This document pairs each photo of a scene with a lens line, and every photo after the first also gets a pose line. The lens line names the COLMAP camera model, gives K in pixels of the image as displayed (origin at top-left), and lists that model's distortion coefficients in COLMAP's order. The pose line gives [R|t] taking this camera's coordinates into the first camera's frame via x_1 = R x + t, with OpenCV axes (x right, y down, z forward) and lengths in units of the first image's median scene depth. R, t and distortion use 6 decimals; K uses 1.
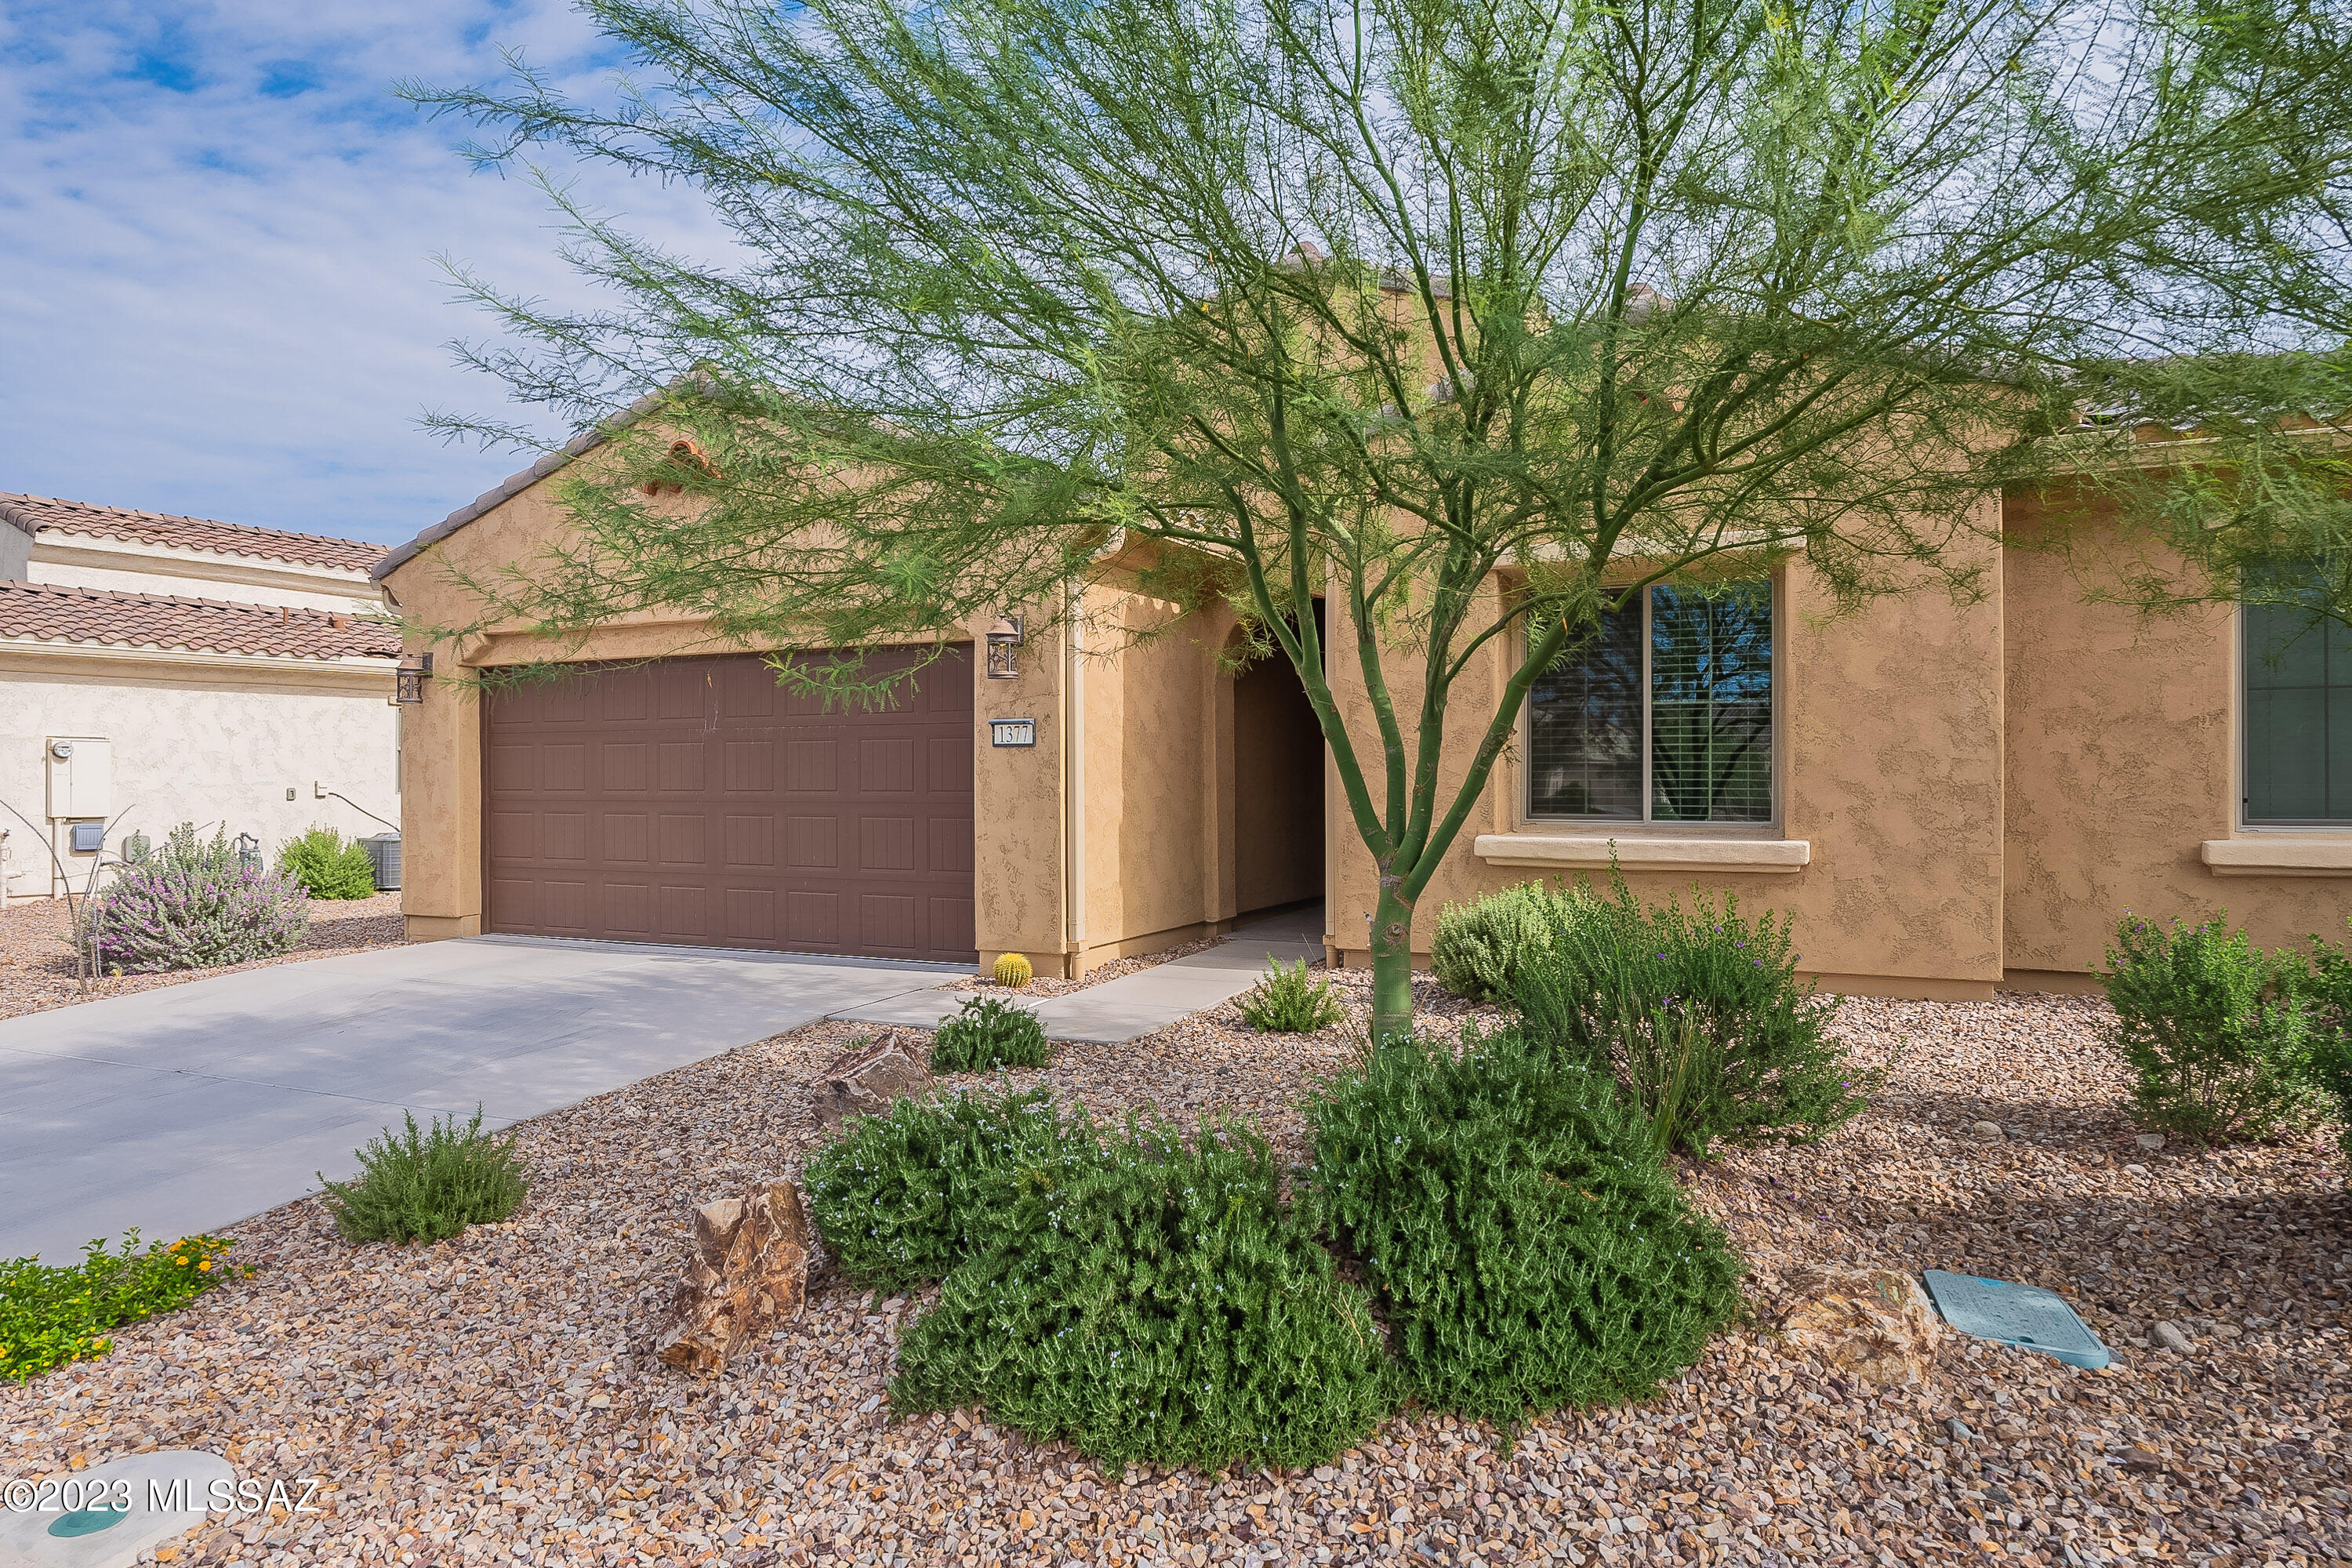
lens RADIAL K [[1415.0, 0, 1176.0], [0, 1415.0, 784.0], [0, 0, 1]] dist [0.003533, 0.000485]
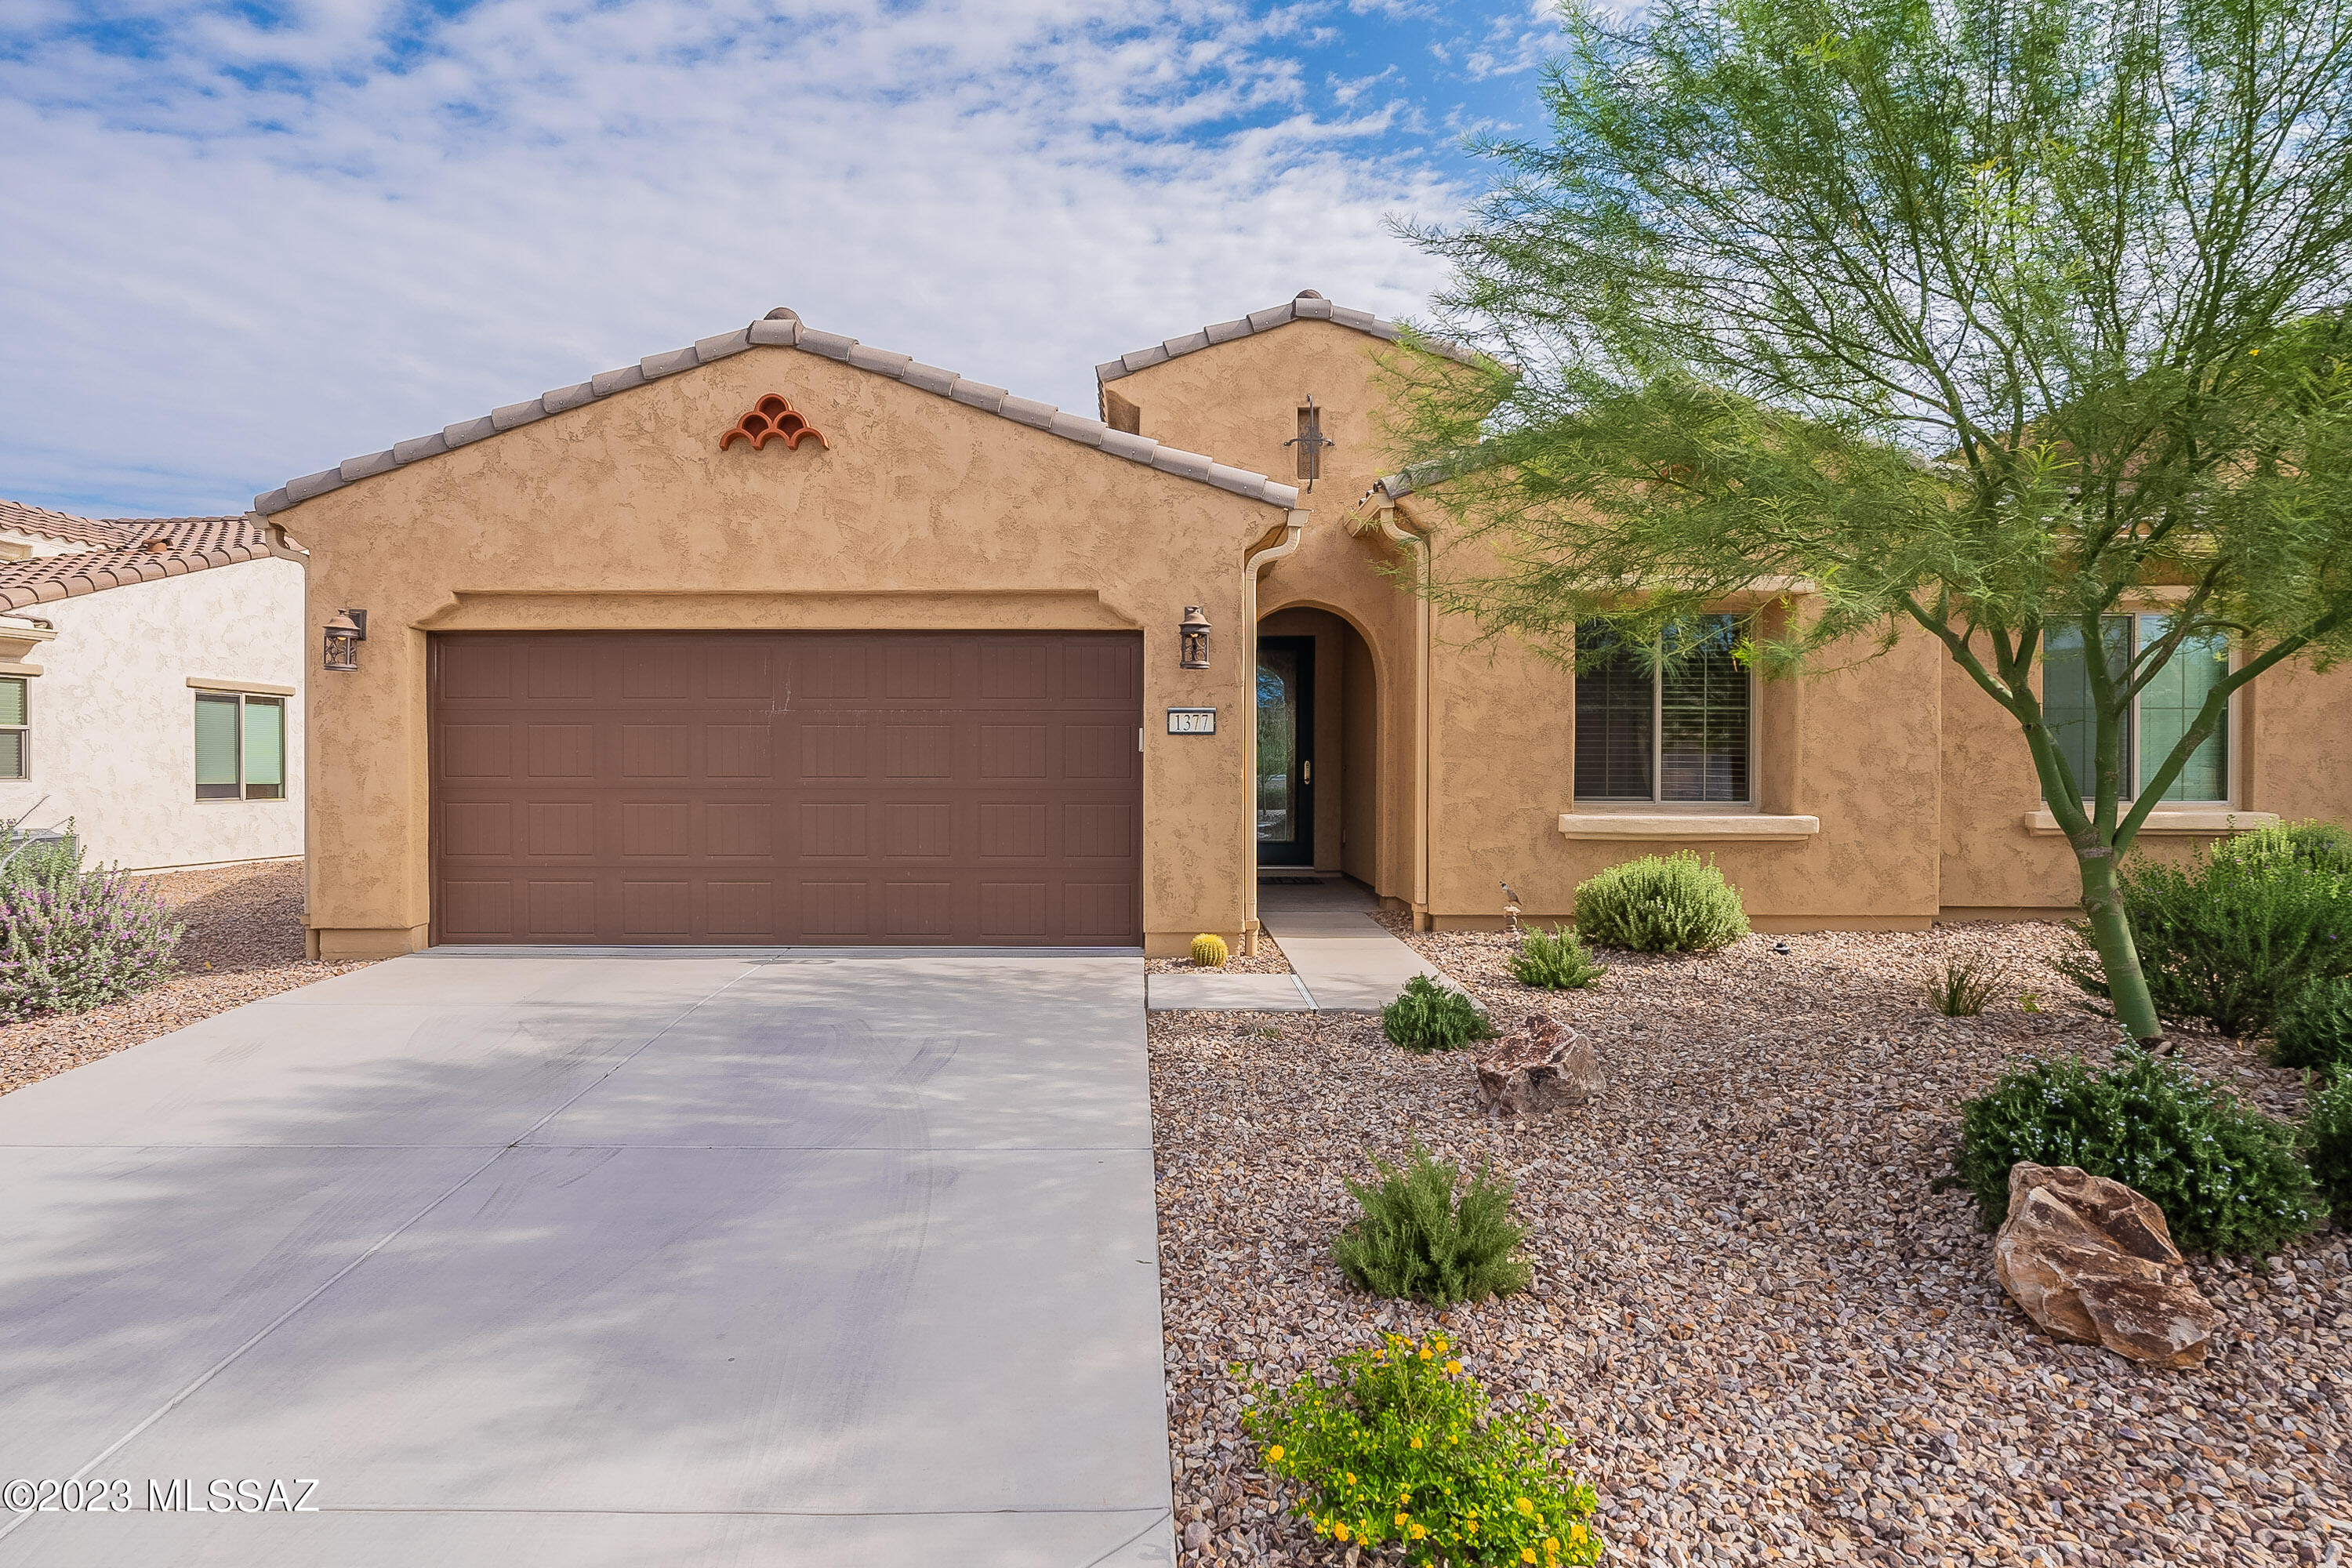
lens RADIAL K [[1210.1, 0, 1162.6], [0, 1210.1, 783.4], [0, 0, 1]] dist [0.000398, 0.000133]
pose [[0.907411, -0.000424, 0.420244, -0.508197], [-0.002049, 0.999983, 0.005433, 0.004575], [-0.420239, -0.005791, 0.907395, 0.207696]]
